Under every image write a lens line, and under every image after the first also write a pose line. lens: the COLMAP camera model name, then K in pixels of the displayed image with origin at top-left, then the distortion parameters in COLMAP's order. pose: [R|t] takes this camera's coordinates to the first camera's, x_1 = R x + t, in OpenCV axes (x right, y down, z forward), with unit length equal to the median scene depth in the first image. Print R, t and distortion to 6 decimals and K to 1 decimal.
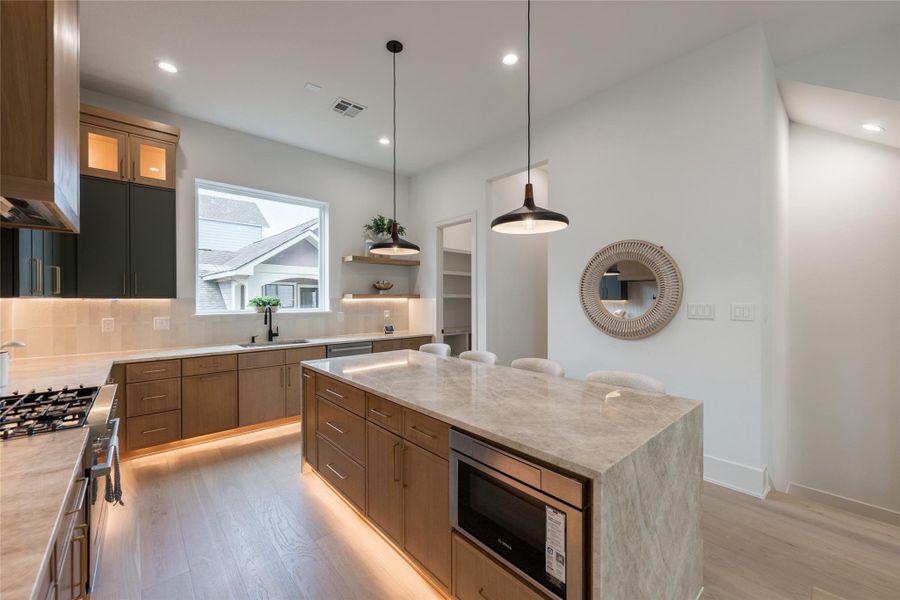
lens RADIAL K [[355.7, 0, 448.0], [0, 355.7, 300.3], [0, 0, 1]] dist [0.000511, -0.000062]
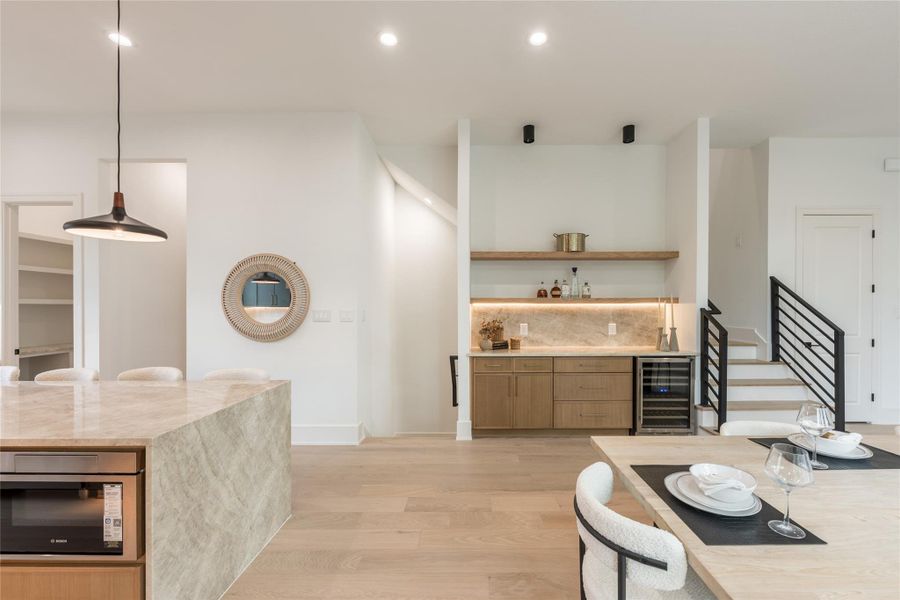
lens RADIAL K [[364.9, 0, 471.3], [0, 364.9, 306.1], [0, 0, 1]] dist [-0.000104, 0.000049]
pose [[0.662932, -0.000190, 0.748680, 0.058559], [0.001167, 0.999999, -0.000780, -0.001148], [-0.748679, 0.001390, 0.662932, -0.225987]]
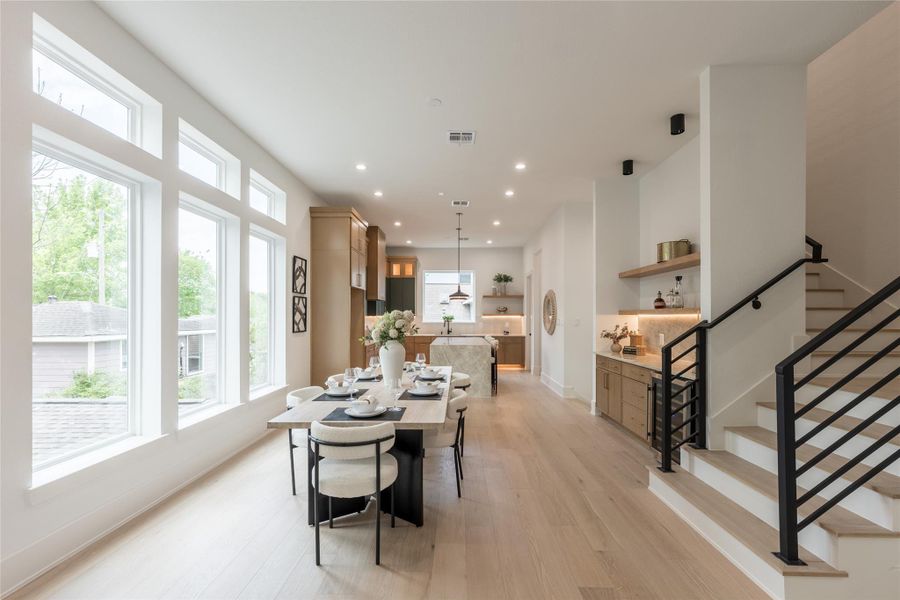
lens RADIAL K [[389.4, 0, 445.5], [0, 389.4, 315.2], [0, 0, 1]] dist [-0.000489, -0.000277]
pose [[0.727834, -0.000275, -0.685753, 1.478700], [-0.003849, 0.999983, -0.004487, 0.000566], [0.685743, 0.005906, 0.727820, -1.046095]]
